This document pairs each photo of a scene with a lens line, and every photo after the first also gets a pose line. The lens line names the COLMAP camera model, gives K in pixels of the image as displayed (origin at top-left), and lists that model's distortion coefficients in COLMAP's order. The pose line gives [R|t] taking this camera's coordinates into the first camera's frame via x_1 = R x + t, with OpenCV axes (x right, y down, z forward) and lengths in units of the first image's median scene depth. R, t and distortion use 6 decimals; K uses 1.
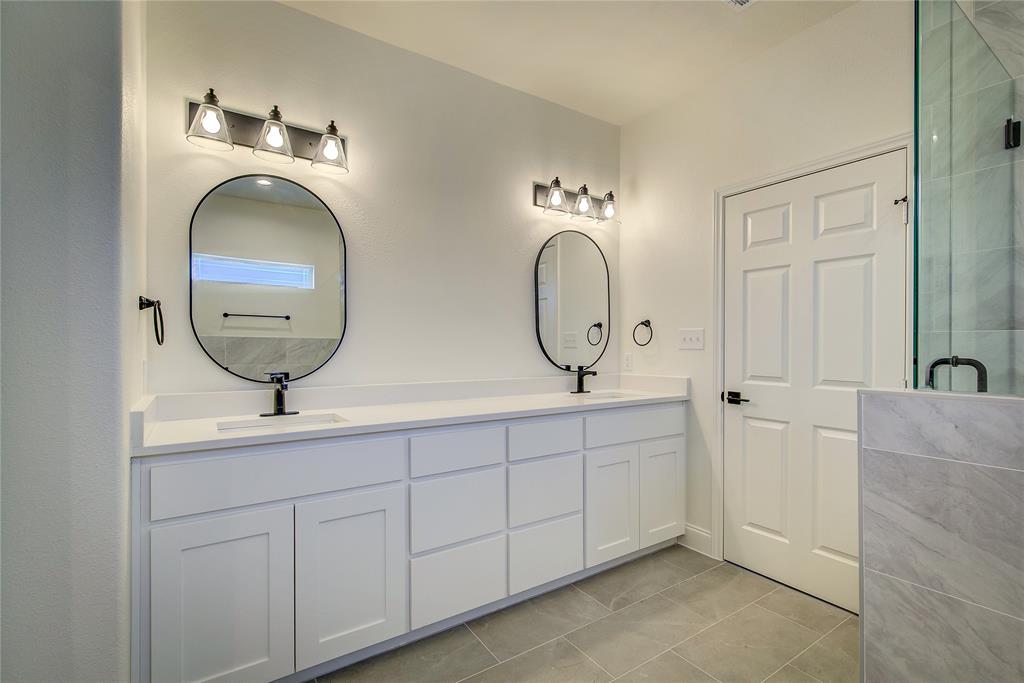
lens RADIAL K [[467.0, 0, 512.5], [0, 467.0, 346.5], [0, 0, 1]] dist [0.006825, 0.000239]
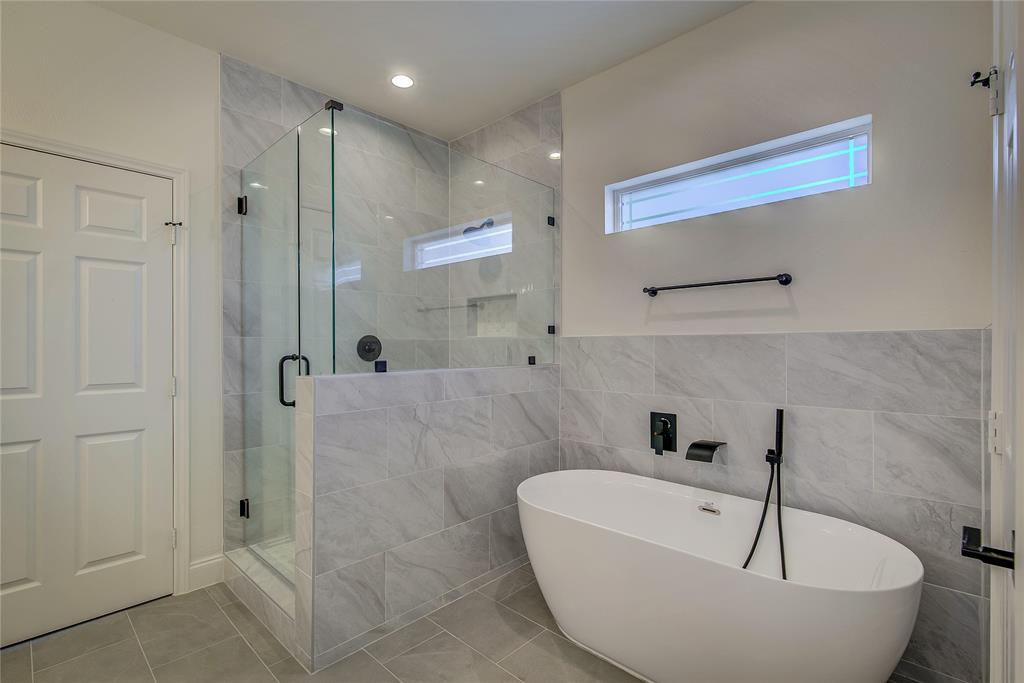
lens RADIAL K [[467.0, 0, 517.3], [0, 467.0, 344.6], [0, 0, 1]] dist [0.006825, 0.000239]
pose [[-0.218139, 0.000651, 0.975917, -0.467361], [0.005811, 0.999983, 0.000632, -0.004939], [-0.975900, 0.005809, -0.218139, 0.389641]]
